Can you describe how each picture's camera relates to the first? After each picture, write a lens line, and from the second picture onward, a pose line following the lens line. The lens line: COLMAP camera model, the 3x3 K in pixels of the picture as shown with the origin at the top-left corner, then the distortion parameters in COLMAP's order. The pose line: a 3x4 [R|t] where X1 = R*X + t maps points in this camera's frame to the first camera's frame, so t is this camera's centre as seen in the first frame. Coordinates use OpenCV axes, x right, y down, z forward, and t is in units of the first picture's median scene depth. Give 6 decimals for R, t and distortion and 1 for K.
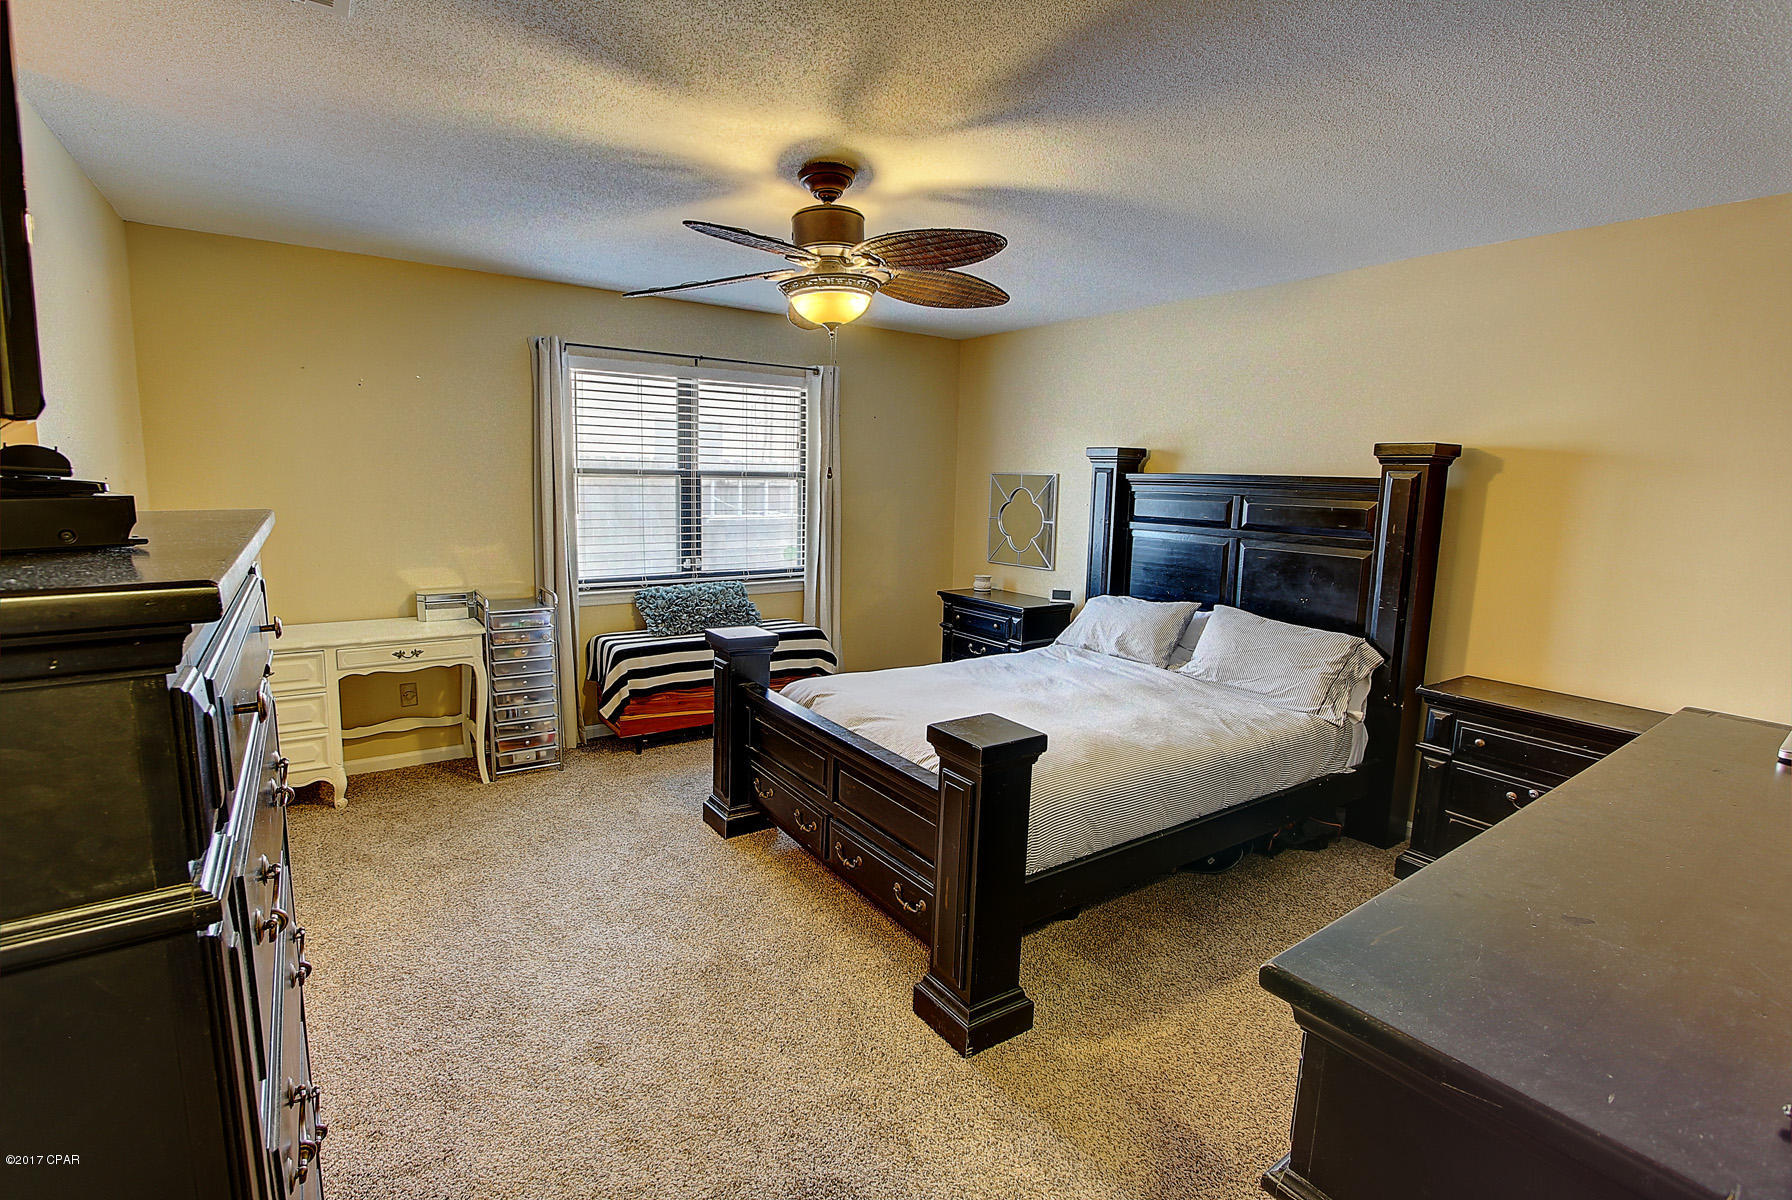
lens RADIAL K [[831.5, 0, 908.4], [0, 831.5, 582.0], [0, 0, 1]] dist [-0.000421, -0.000098]
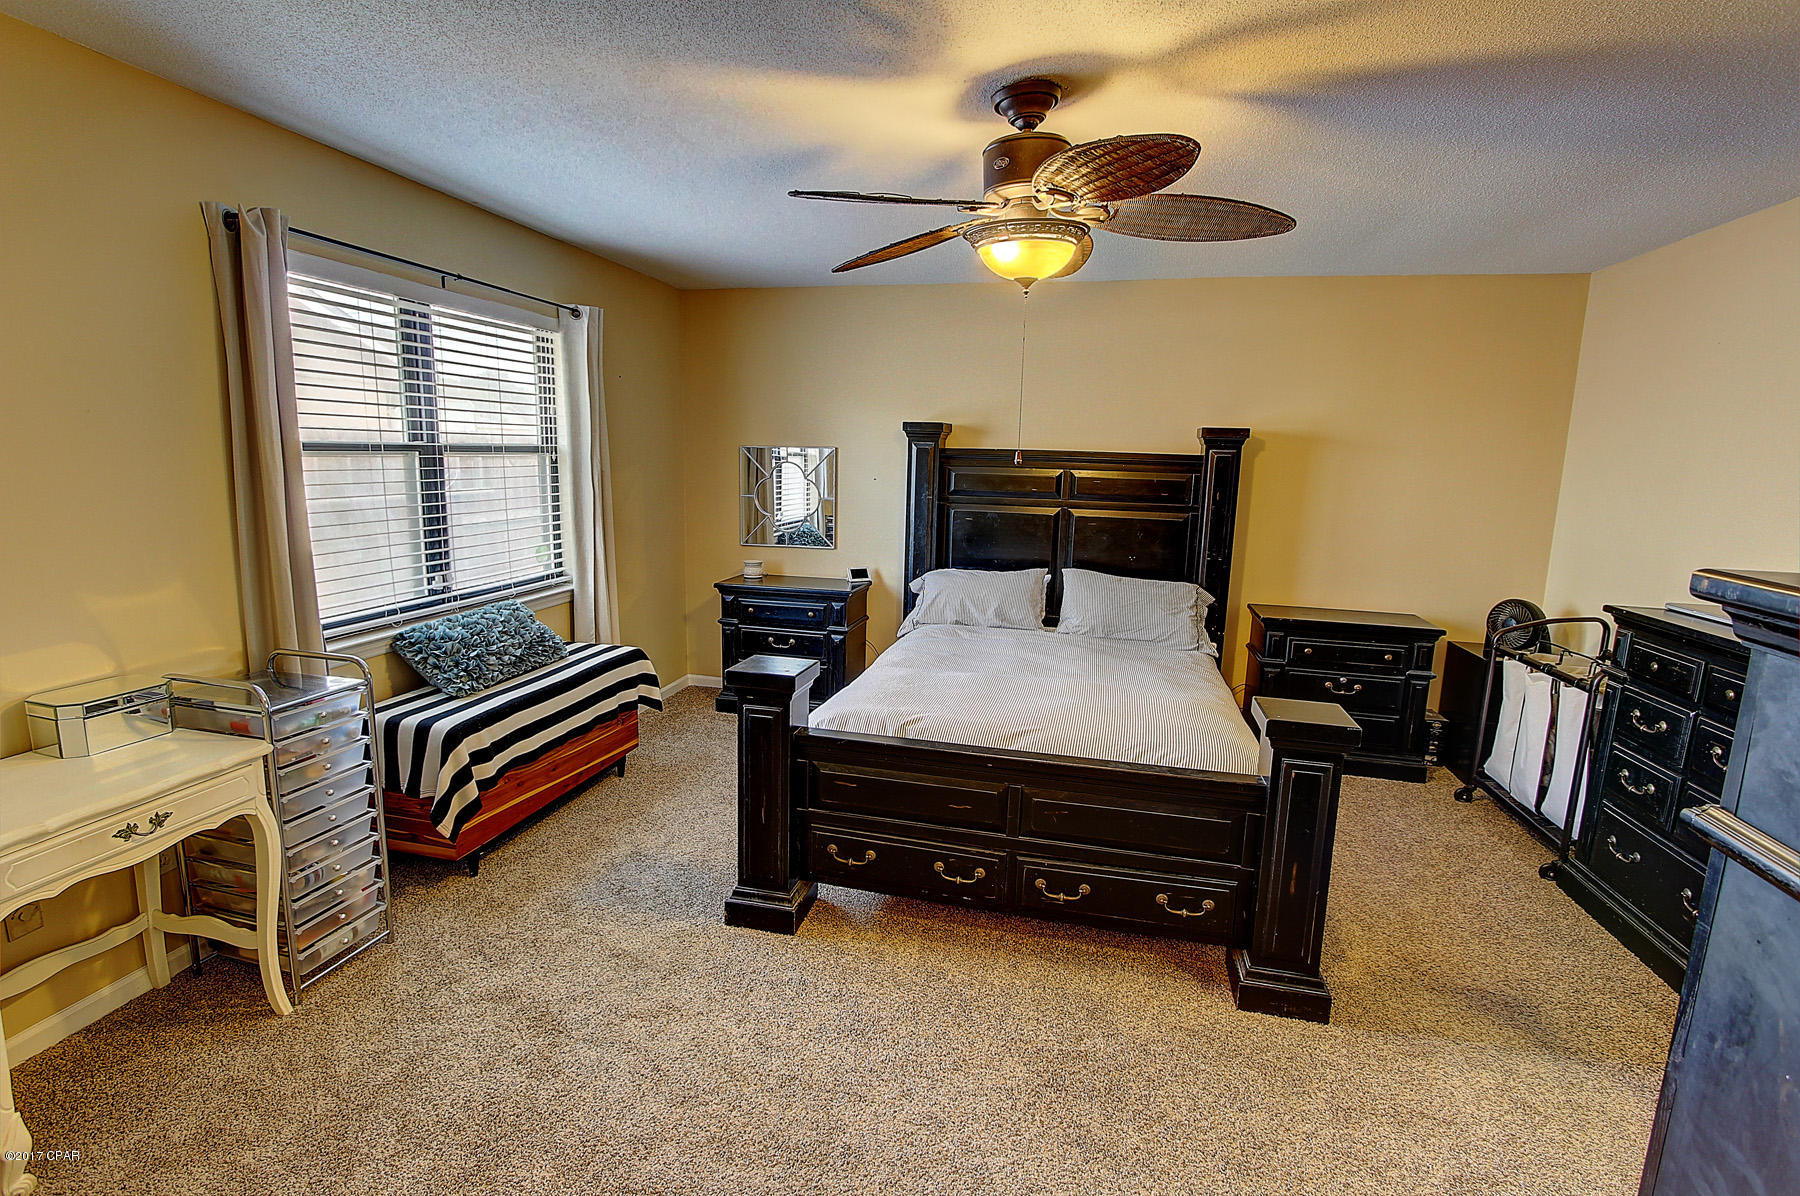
lens RADIAL K [[821.2, 0, 895.1], [0, 821.2, 581.9], [0, 0, 1]] dist [0.000299, -0.000394]
pose [[0.753204, -0.106423, 0.649121, -0.486223], [0.076513, 0.994301, 0.074234, -0.051004], [-0.653322, -0.006247, 0.757054, 0.293198]]
